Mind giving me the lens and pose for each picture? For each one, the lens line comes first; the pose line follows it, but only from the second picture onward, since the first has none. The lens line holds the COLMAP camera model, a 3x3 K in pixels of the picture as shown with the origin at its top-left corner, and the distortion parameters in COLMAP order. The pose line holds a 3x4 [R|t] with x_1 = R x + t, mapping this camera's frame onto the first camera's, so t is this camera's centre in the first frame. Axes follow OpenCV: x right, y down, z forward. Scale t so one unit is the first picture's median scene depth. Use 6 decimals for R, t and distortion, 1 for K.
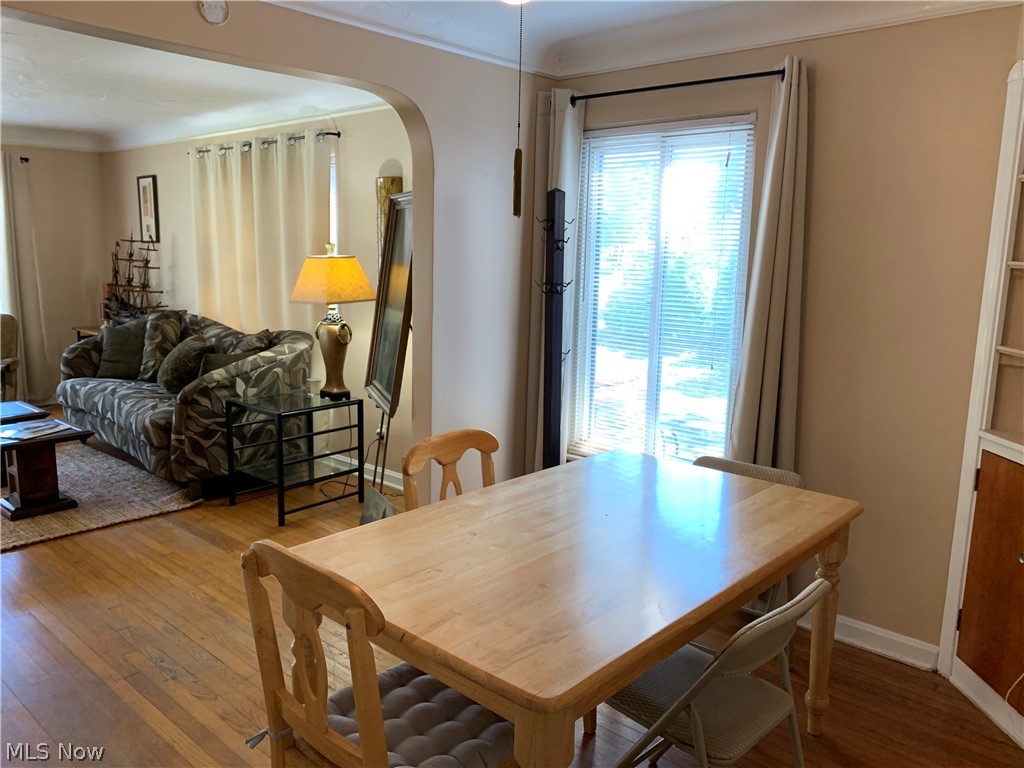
lens RADIAL K [[785.3, 0, 511.3], [0, 785.3, 377.6], [0, 0, 1]] dist [-0.002008, 0.000146]
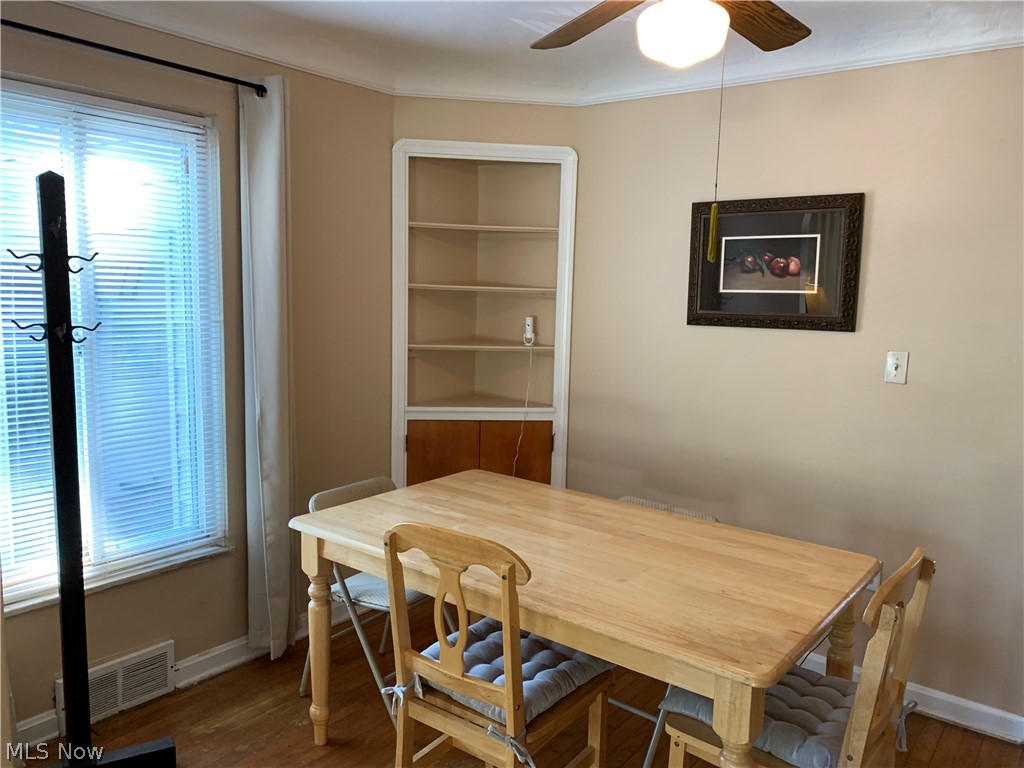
lens RADIAL K [[774.6, 0, 507.5], [0, 774.6, 379.9], [0, 0, 1]] dist [0.028140, -0.003454]
pose [[-0.061465, -0.148588, 0.986987, -0.396173], [0.139304, 0.977901, 0.155896, -0.088313], [-0.988340, 0.147074, -0.039408, 0.475103]]
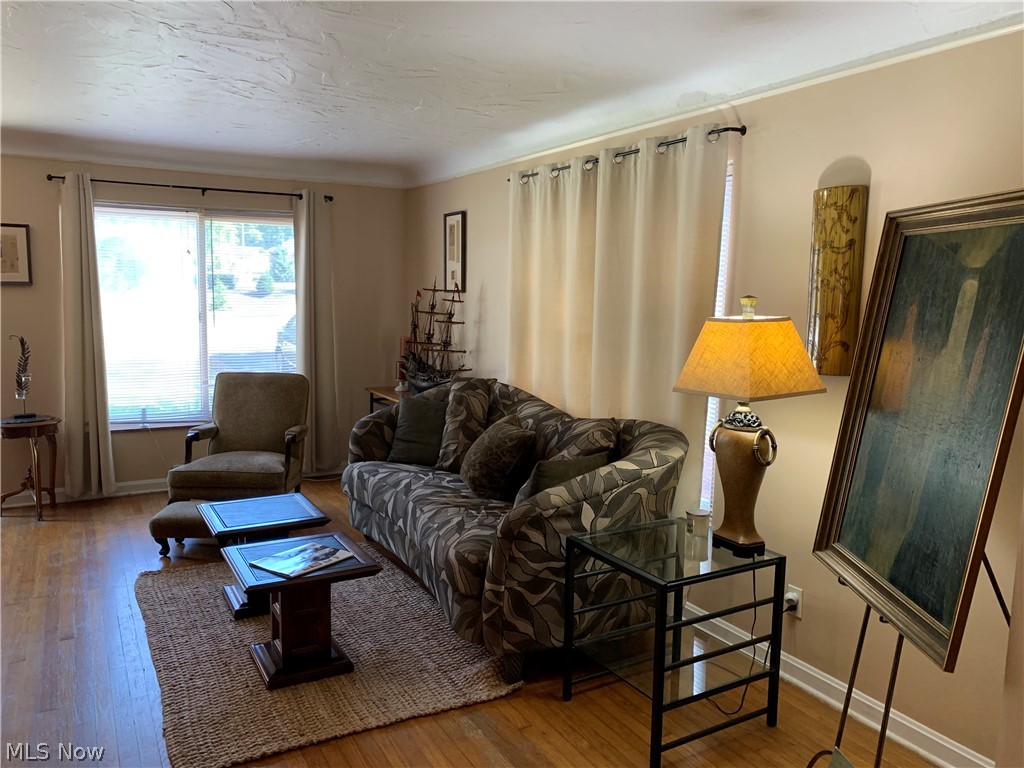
lens RADIAL K [[778.7, 0, 502.9], [0, 778.7, 378.8], [0, 0, 1]] dist [0.080135, -0.110558]
pose [[0.943318, 0.037137, -0.329805, -0.183240], [-0.054824, 0.997504, -0.044490, -0.062459], [0.327330, 0.060049, 0.943000, 0.326904]]
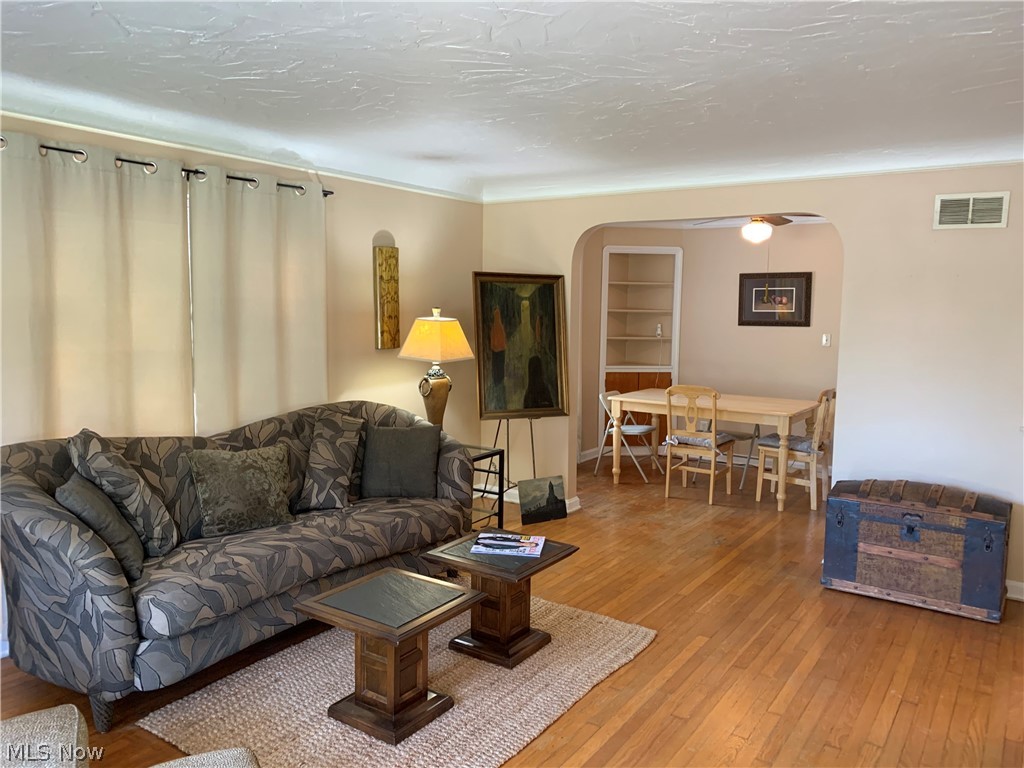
lens RADIAL K [[778.7, 0, 502.9], [0, 778.7, 378.8], [0, 0, 1]] dist [0.080135, -0.110558]
pose [[-0.125751, -0.120852, 0.984673, -1.209900], [0.146052, 0.979482, 0.138867, -0.188193], [-0.981252, 0.161277, -0.105520, 0.918717]]
